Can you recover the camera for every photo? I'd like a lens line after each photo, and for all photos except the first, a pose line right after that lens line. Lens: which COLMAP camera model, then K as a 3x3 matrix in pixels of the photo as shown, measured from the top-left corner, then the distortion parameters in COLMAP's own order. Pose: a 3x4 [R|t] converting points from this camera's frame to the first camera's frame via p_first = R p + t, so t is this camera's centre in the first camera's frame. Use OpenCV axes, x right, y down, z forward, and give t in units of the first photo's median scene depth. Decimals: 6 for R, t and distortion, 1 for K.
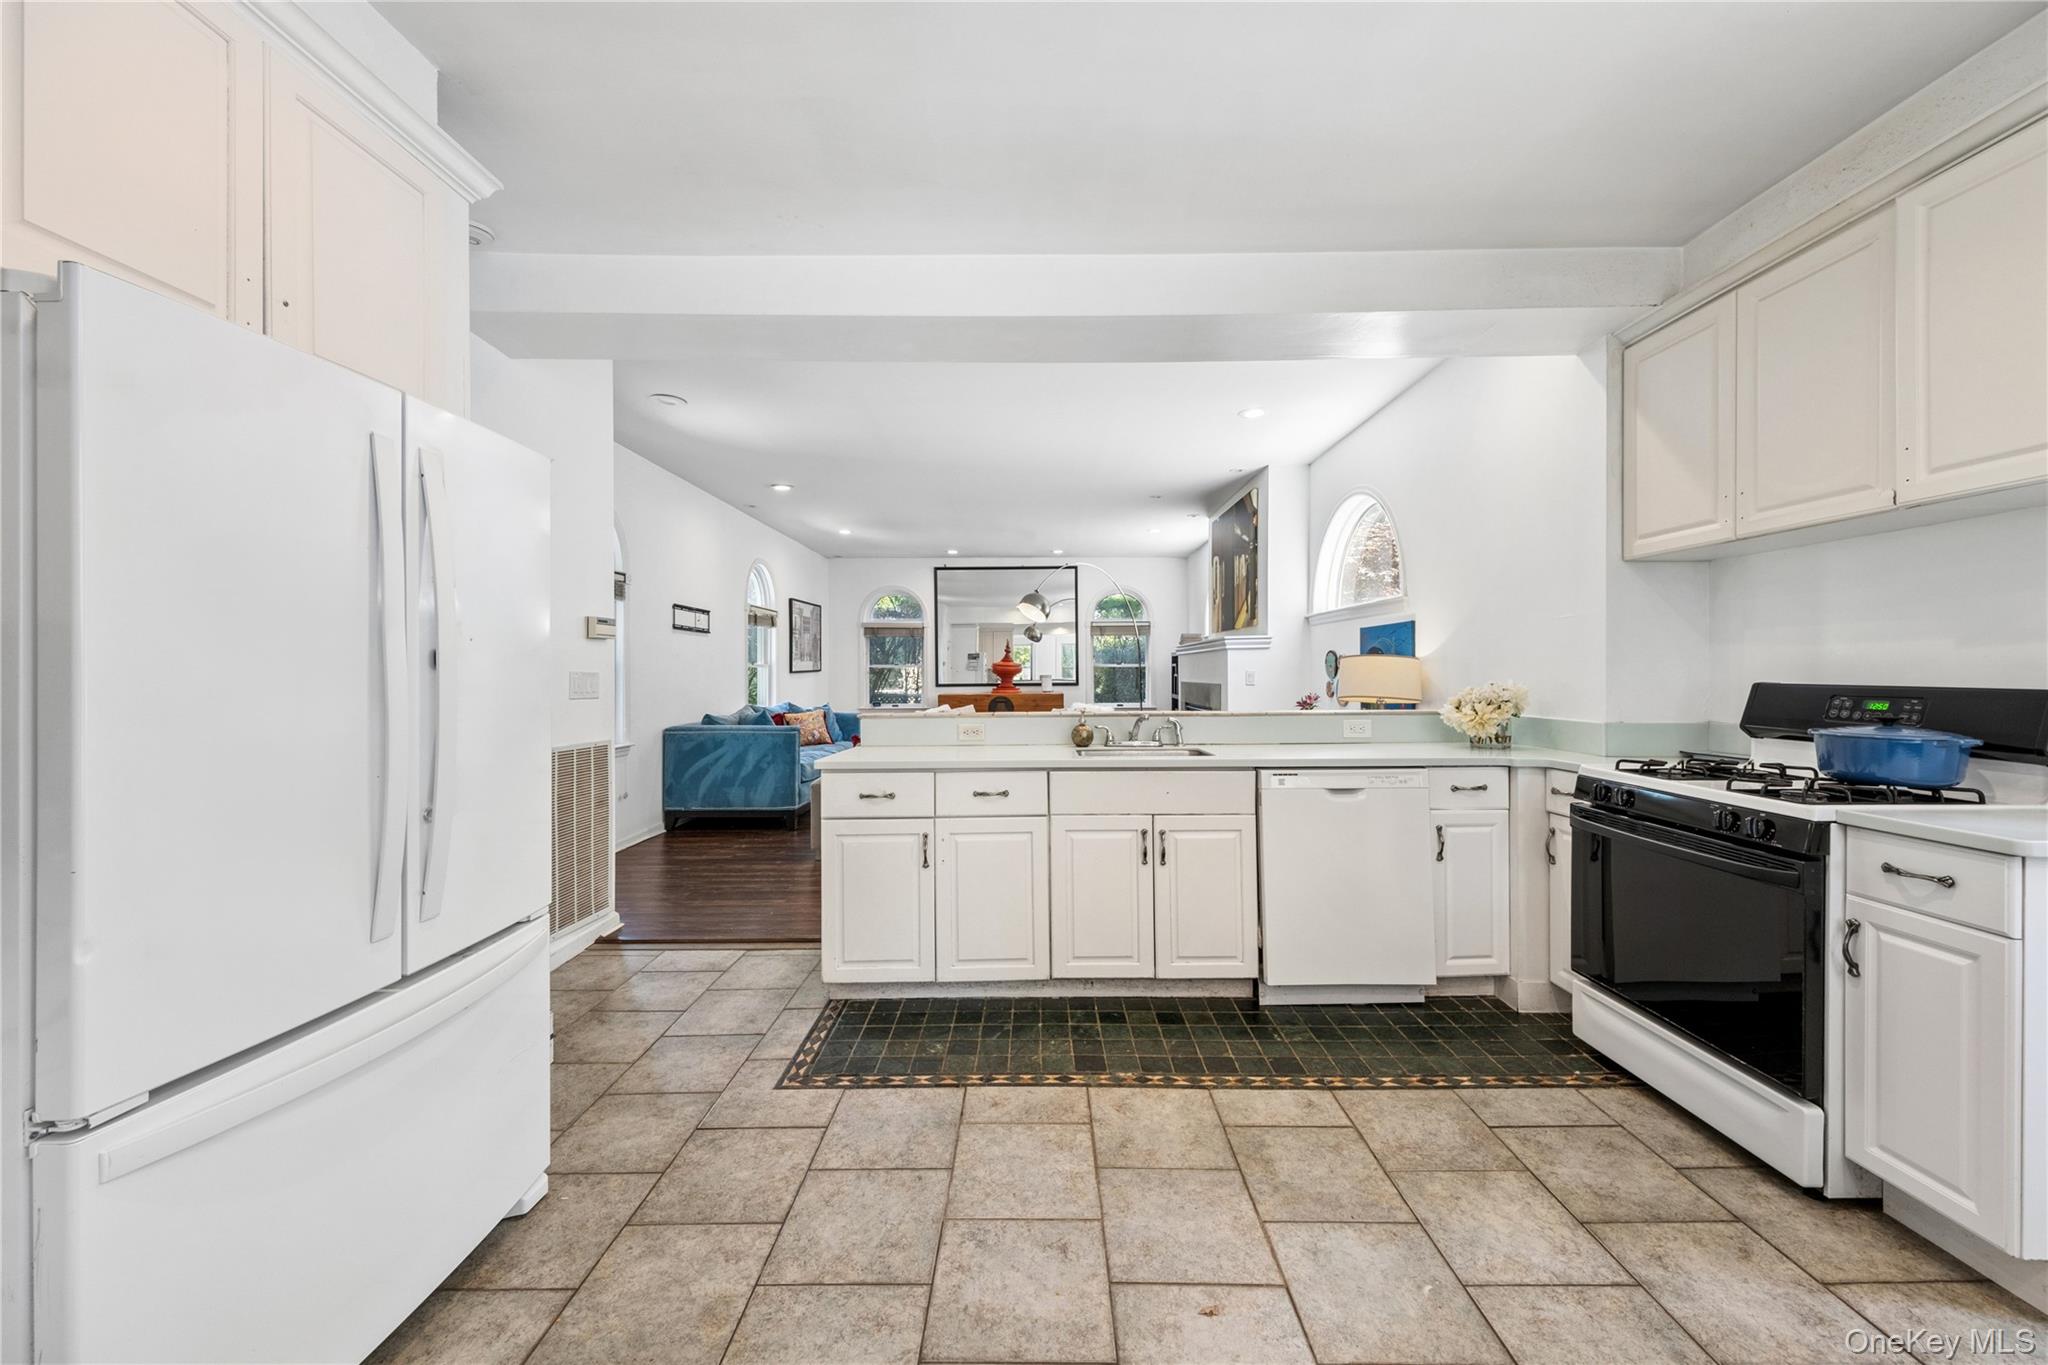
lens RADIAL K [[778.1, 0, 1030.2], [0, 778.1, 679.1], [0, 0, 1]] dist [0.012840, -0.002576]
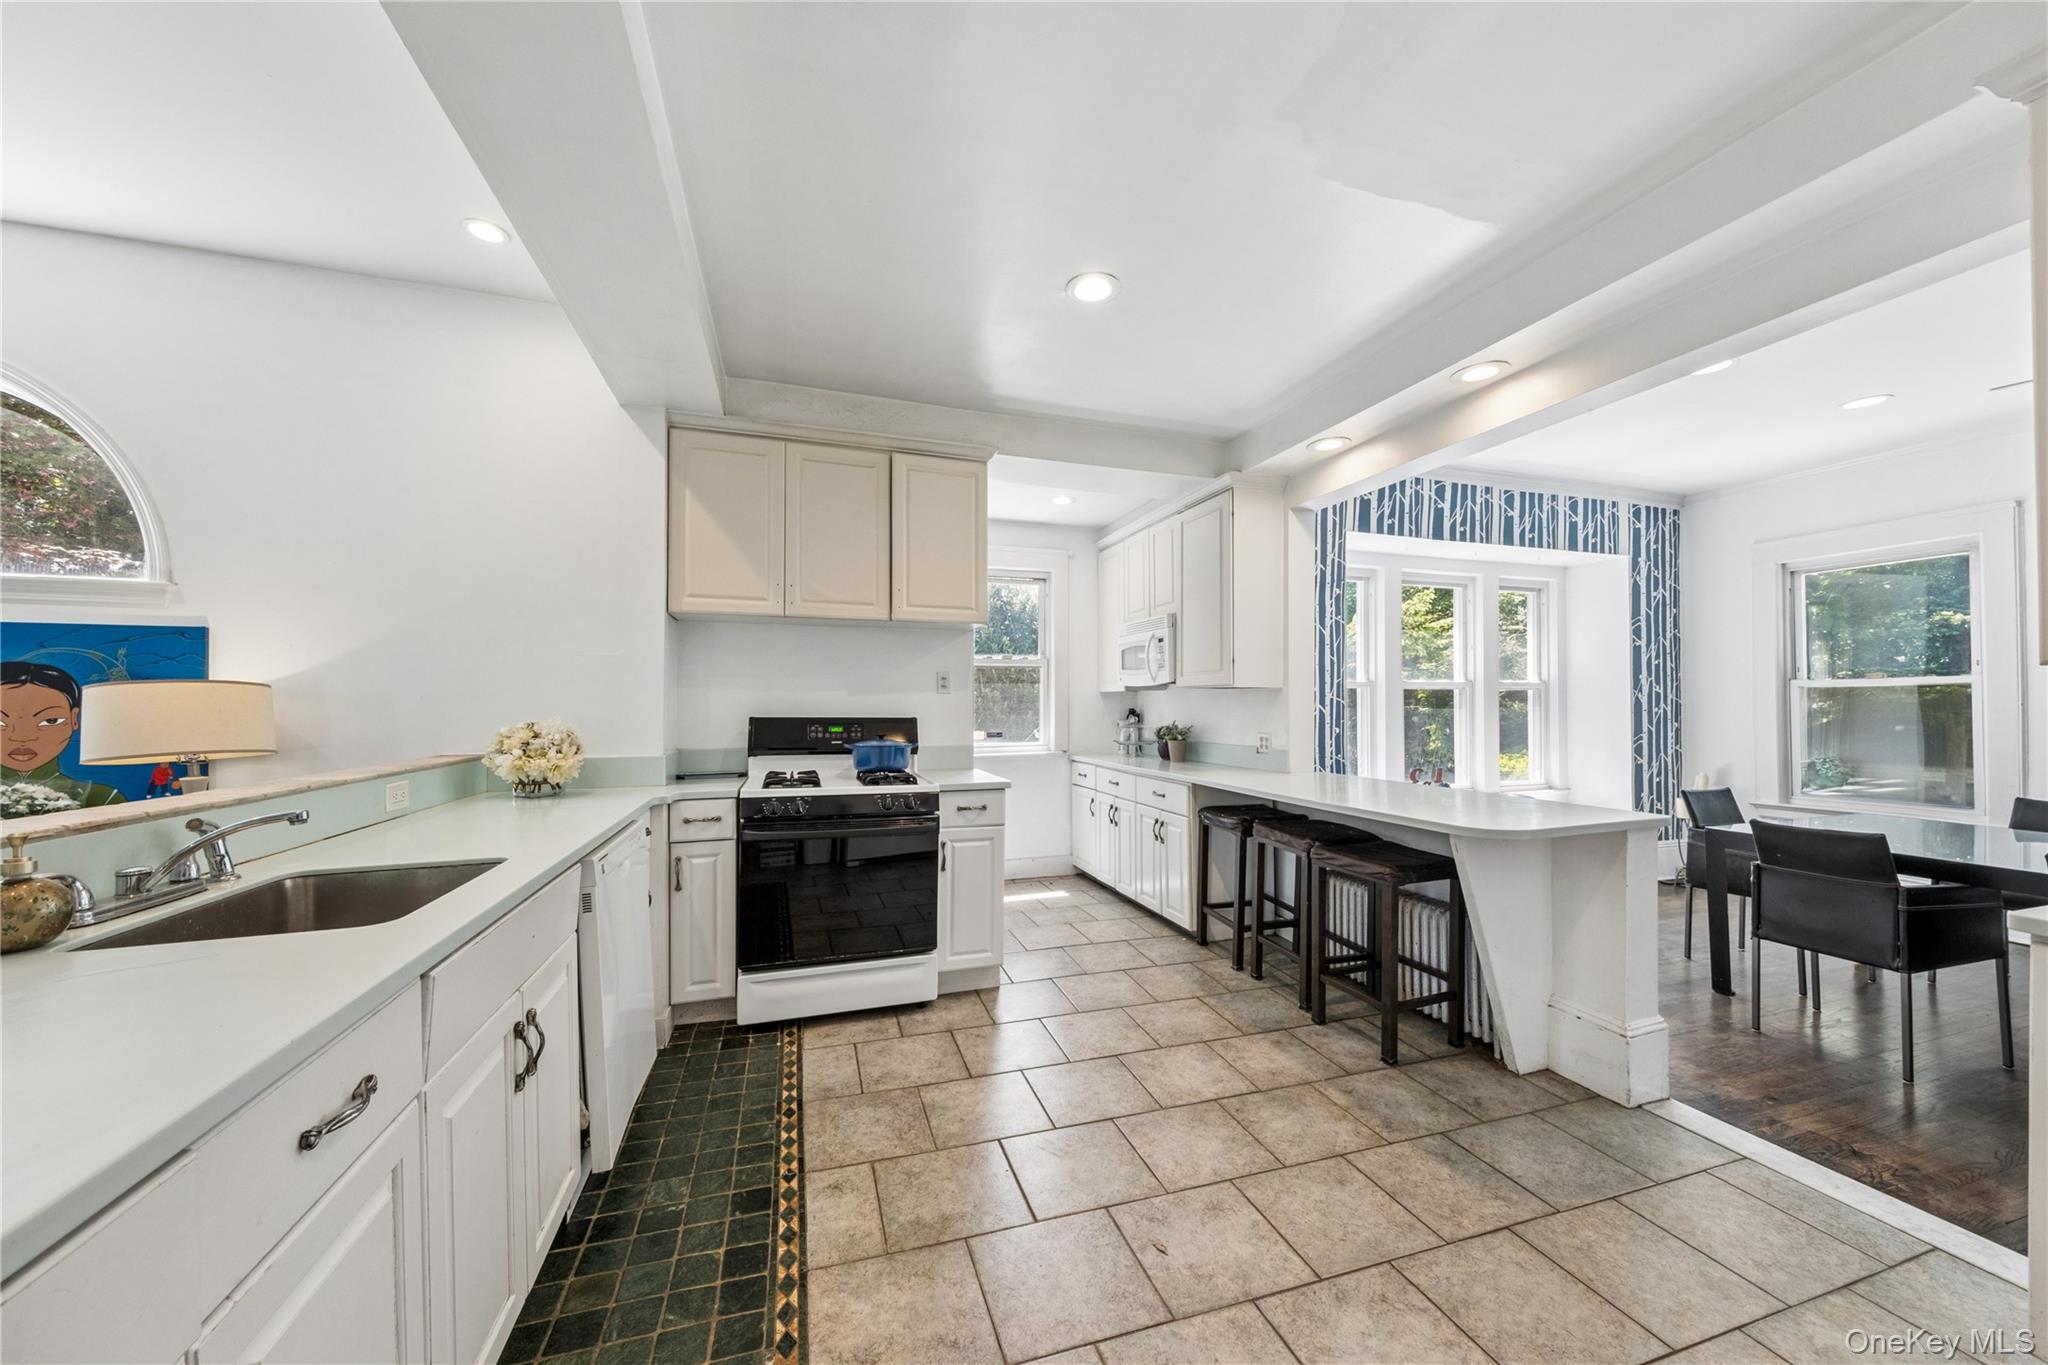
lens RADIAL K [[733.1, 0, 1040.2], [0, 733.1, 697.1], [0, 0, 1]] dist [0.007974, 0.000149]
pose [[-0.327173, 0.011118, 0.944899, -0.475242], [0.005727, 0.999936, -0.009783, -0.015176], [-0.944947, 0.002211, -0.327216, 0.934179]]
